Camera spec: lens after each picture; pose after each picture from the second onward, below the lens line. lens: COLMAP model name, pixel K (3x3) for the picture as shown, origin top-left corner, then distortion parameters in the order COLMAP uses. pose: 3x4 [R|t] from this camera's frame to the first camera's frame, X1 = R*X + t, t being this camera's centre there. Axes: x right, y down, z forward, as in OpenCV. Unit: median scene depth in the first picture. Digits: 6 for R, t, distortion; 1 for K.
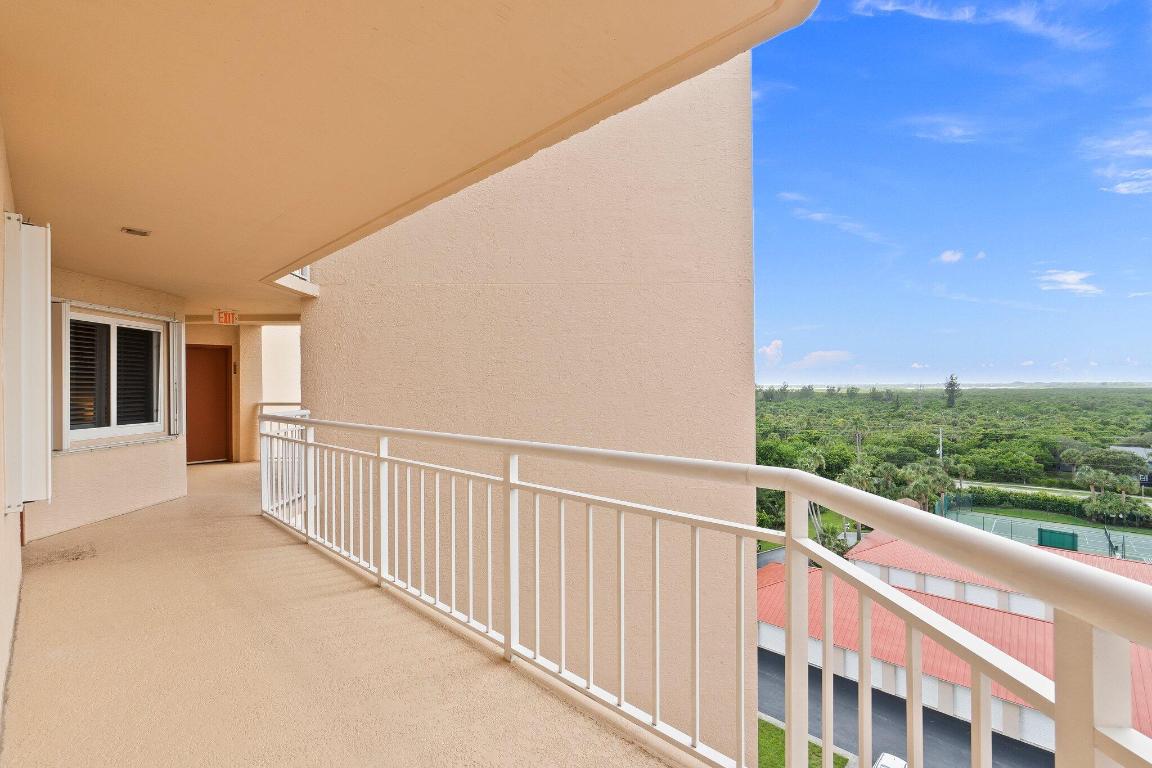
lens RADIAL K [[489.3, 0, 572.1], [0, 489.3, 387.3], [0, 0, 1]] dist [-0.001626, -0.000032]
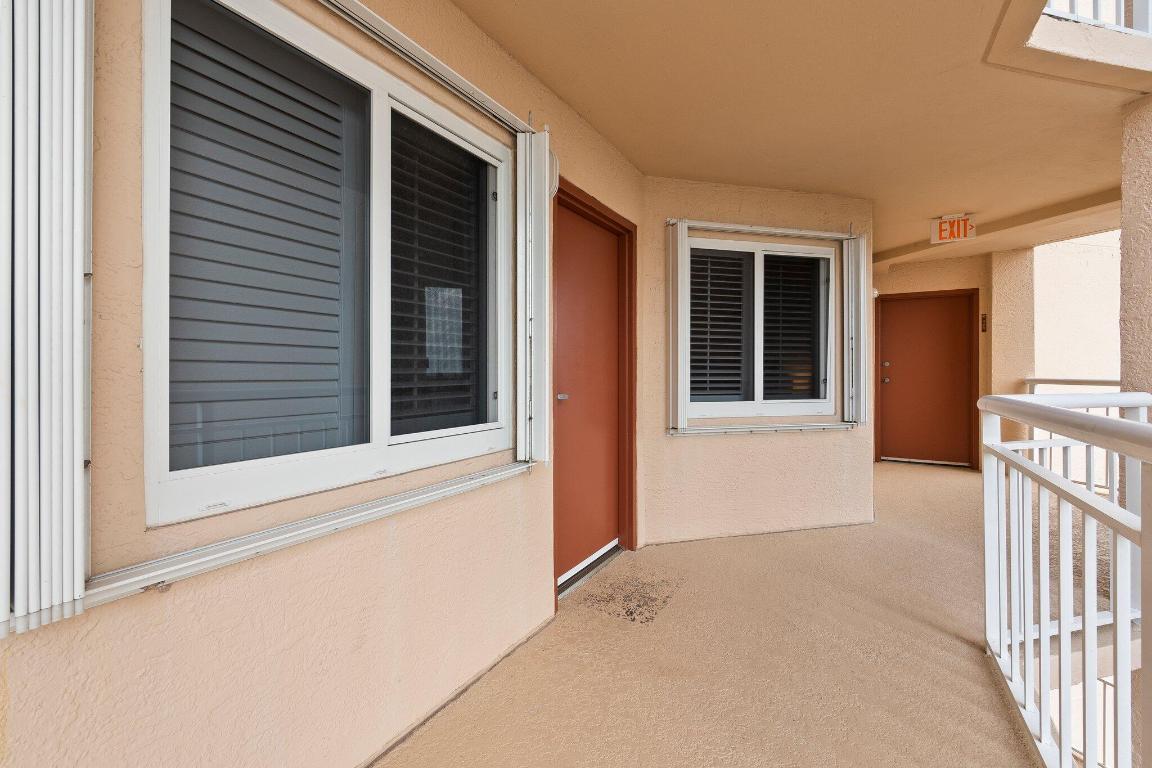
lens RADIAL K [[492.7, 0, 568.7], [0, 492.7, 372.8], [0, 0, 1]] dist [0.000207, 0.000239]
pose [[0.218546, 0.003215, -0.975821, -0.290709], [0.002458, 0.999990, 0.003845, 0.033178], [0.975824, -0.003239, 0.218536, 0.528016]]
